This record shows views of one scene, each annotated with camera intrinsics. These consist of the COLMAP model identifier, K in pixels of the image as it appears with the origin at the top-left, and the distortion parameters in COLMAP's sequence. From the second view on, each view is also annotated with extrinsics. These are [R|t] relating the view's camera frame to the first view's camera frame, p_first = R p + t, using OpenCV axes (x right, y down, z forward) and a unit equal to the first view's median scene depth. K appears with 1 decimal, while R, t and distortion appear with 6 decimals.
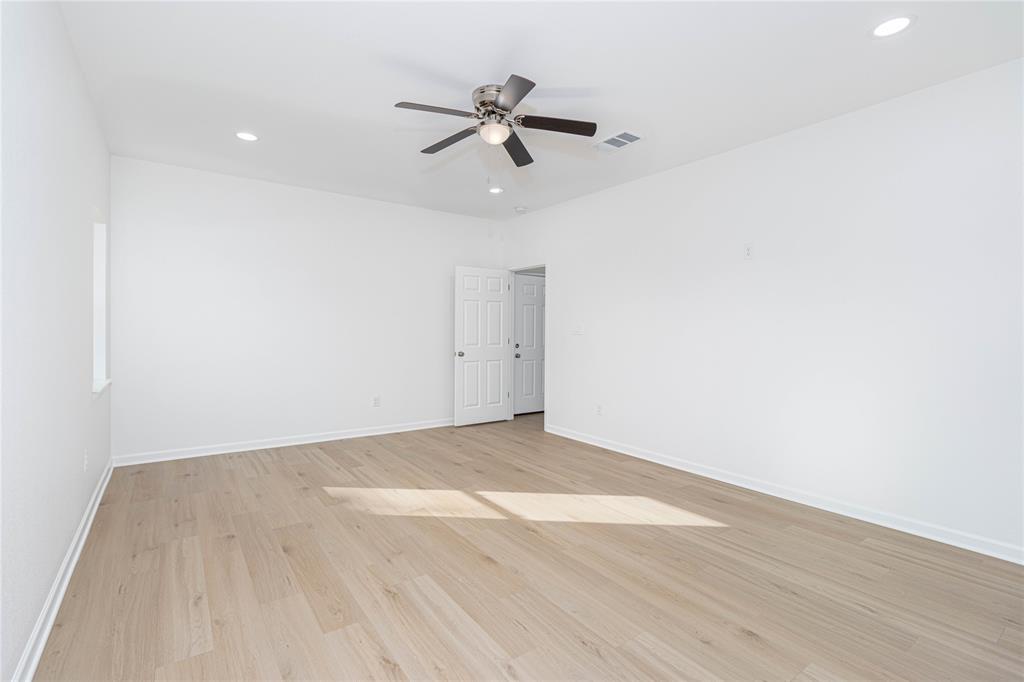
lens RADIAL K [[477.3, 0, 516.3], [0, 477.3, 330.5], [0, 0, 1]] dist [0.000873, 0.001149]
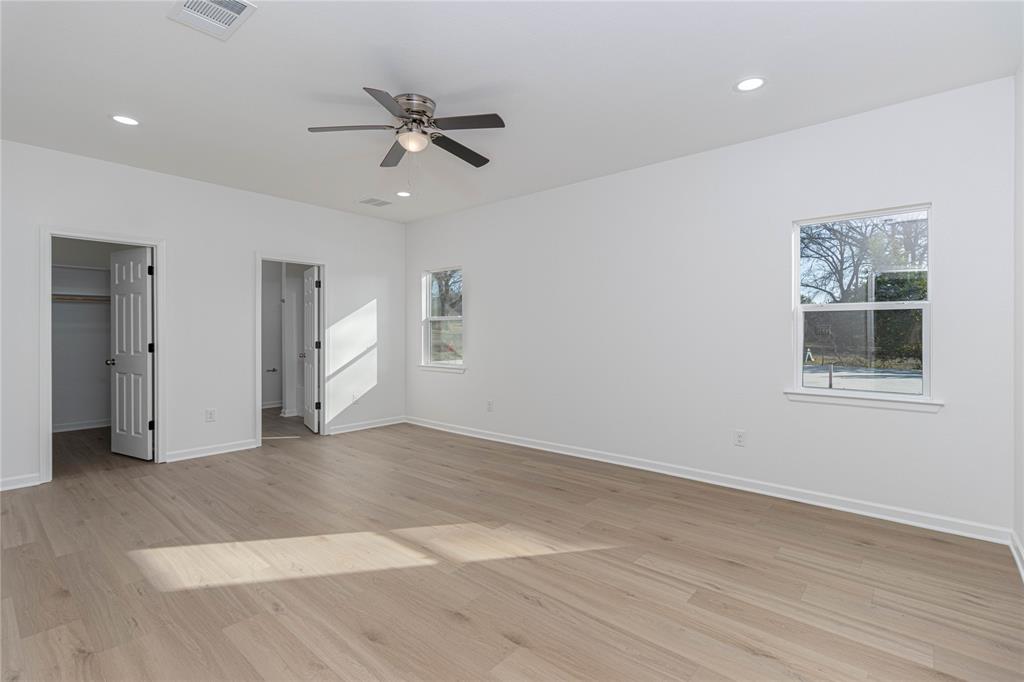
lens RADIAL K [[477.3, 0, 516.3], [0, 477.3, 330.5], [0, 0, 1]] dist [0.000873, 0.001149]
pose [[-0.973154, -0.008325, -0.230004, -0.025845], [-0.009553, 0.999945, 0.004226, -0.013843], [0.229957, 0.006310, -0.973180, 2.078309]]
